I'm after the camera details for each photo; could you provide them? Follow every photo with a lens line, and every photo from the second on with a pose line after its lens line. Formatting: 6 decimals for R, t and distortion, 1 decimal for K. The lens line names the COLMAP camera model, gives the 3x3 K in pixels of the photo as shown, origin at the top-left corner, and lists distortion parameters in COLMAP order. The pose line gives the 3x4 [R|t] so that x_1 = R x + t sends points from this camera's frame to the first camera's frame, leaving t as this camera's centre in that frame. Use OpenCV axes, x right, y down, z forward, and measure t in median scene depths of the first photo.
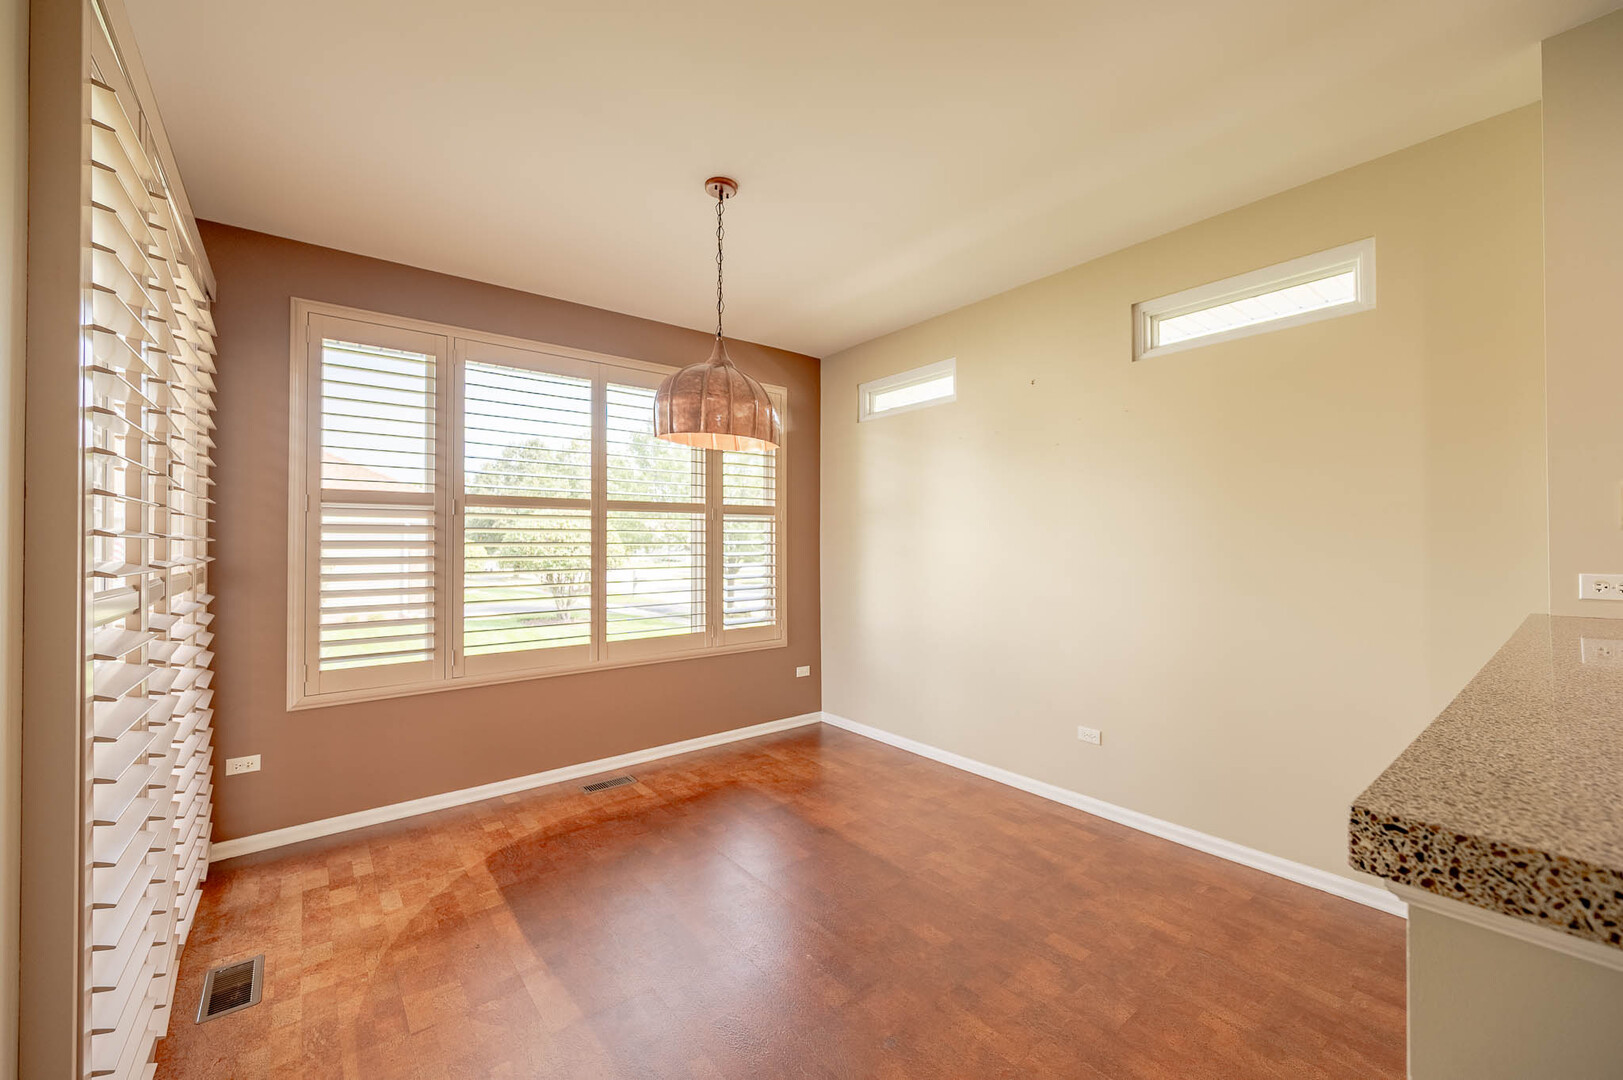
lens RADIAL K [[664.6, 0, 810.4], [0, 664.6, 534.1], [0, 0, 1]] dist [-0.001592, 0.001289]
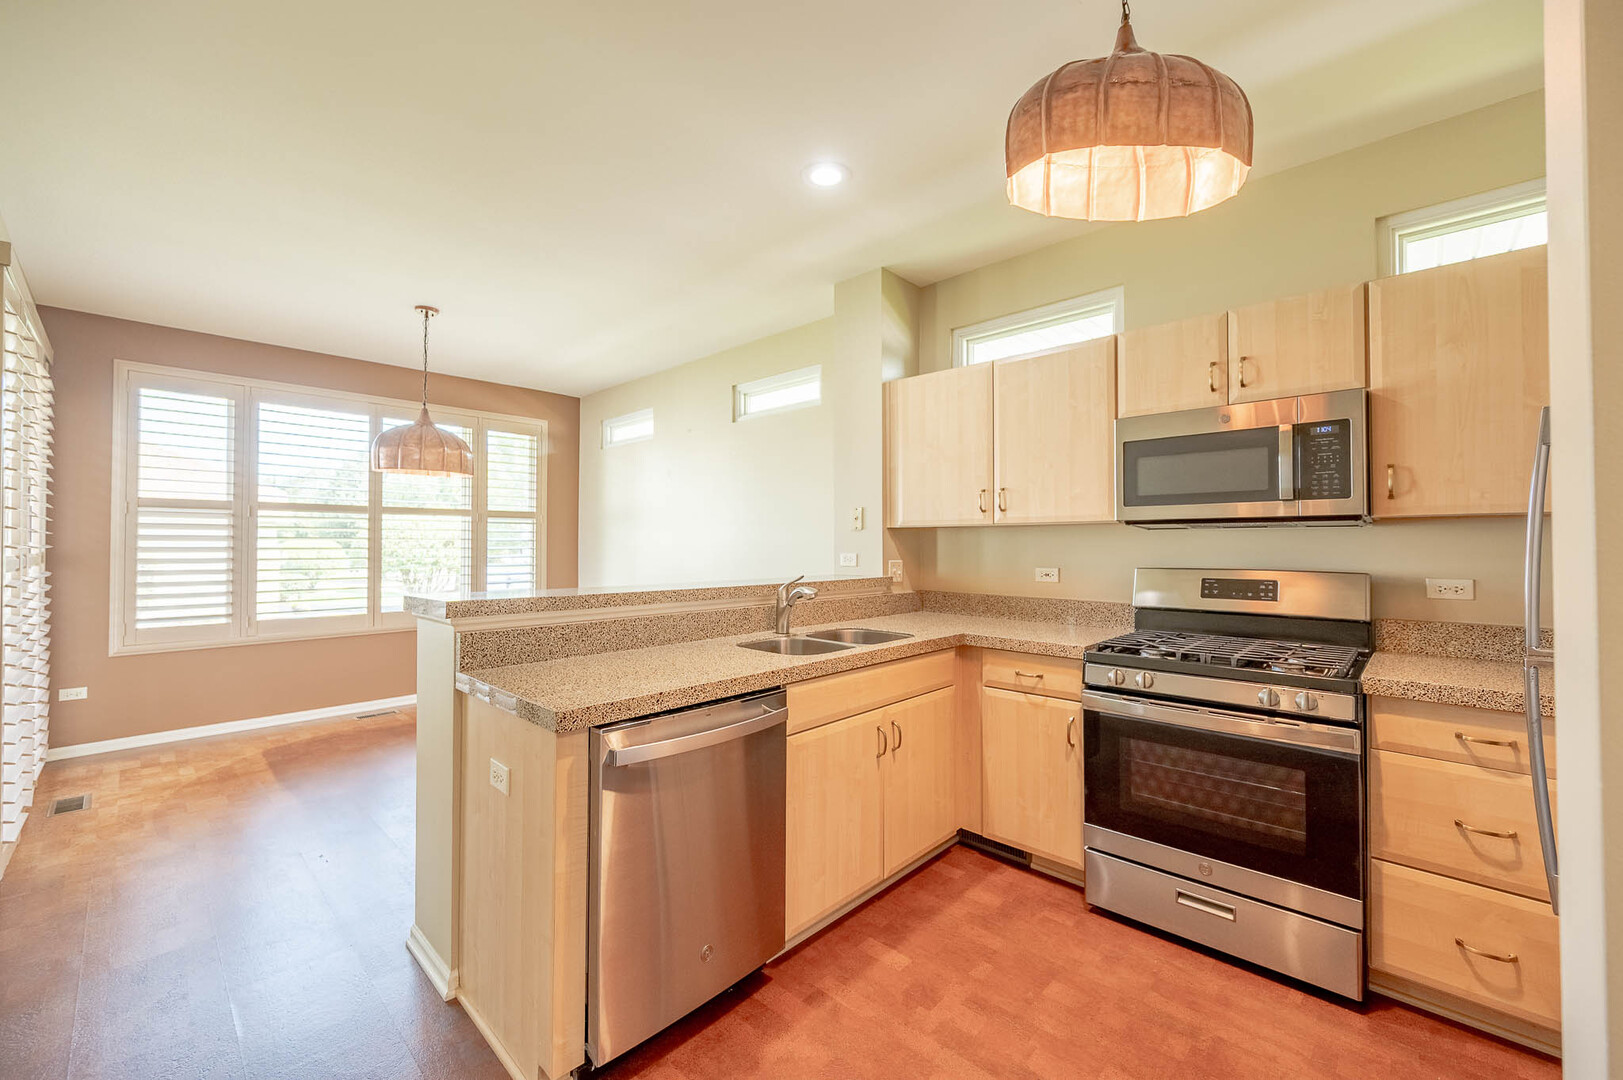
lens RADIAL K [[664.6, 0, 810.2], [0, 664.6, 536.8], [0, 0, 1]] dist [-0.001592, 0.001289]
pose [[0.989683, 0.005353, 0.143171, 0.453417], [-0.005539, 0.999984, 0.000902, 0.004998], [-0.143164, -0.001685, 0.989698, -0.572992]]
